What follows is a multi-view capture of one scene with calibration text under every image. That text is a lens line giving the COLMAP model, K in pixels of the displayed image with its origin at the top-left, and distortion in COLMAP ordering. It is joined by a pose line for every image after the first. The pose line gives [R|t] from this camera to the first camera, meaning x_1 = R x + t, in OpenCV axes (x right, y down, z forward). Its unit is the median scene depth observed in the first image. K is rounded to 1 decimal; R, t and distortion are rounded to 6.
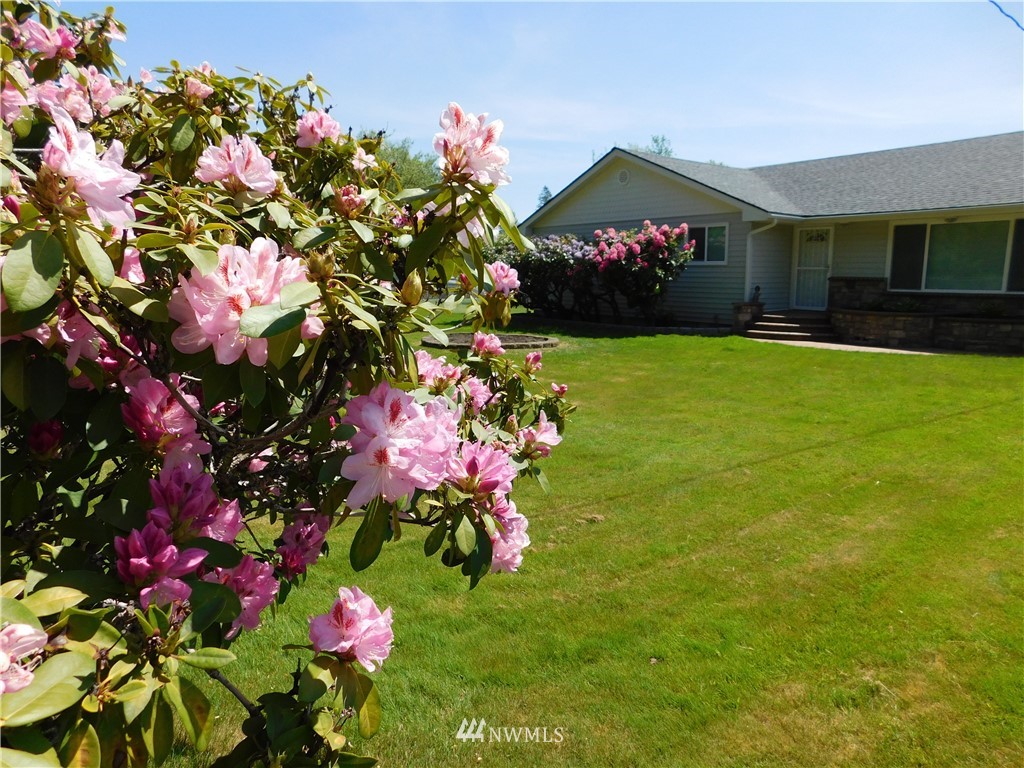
lens RADIAL K [[691.5, 0, 512.0], [0, 691.5, 384.0], [0, 0, 1]] dist [-0.050015, 0.000894]
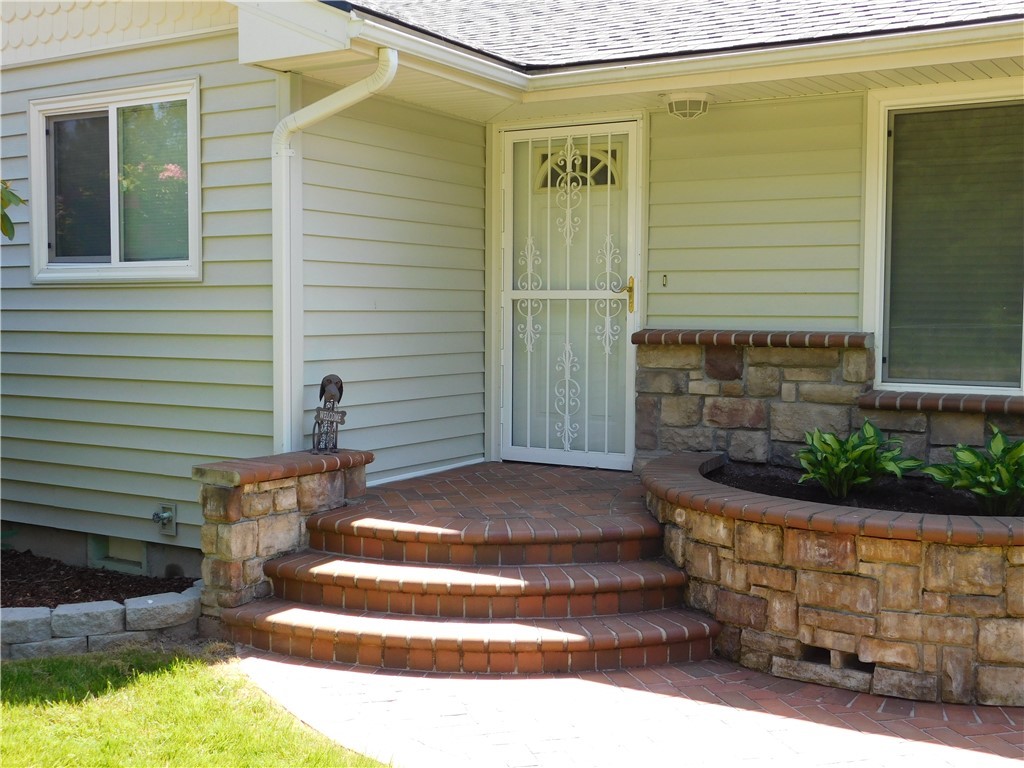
lens RADIAL K [[1193.9, 0, 512.0], [0, 1193.9, 384.0], [0, 0, 1]] dist [-0.001570, -0.000094]
pose [[0.931812, -0.016559, 0.362563, 0.277361], [0.053324, 0.994364, -0.091631, -0.104111], [-0.359002, 0.104717, 0.927444, 0.642415]]
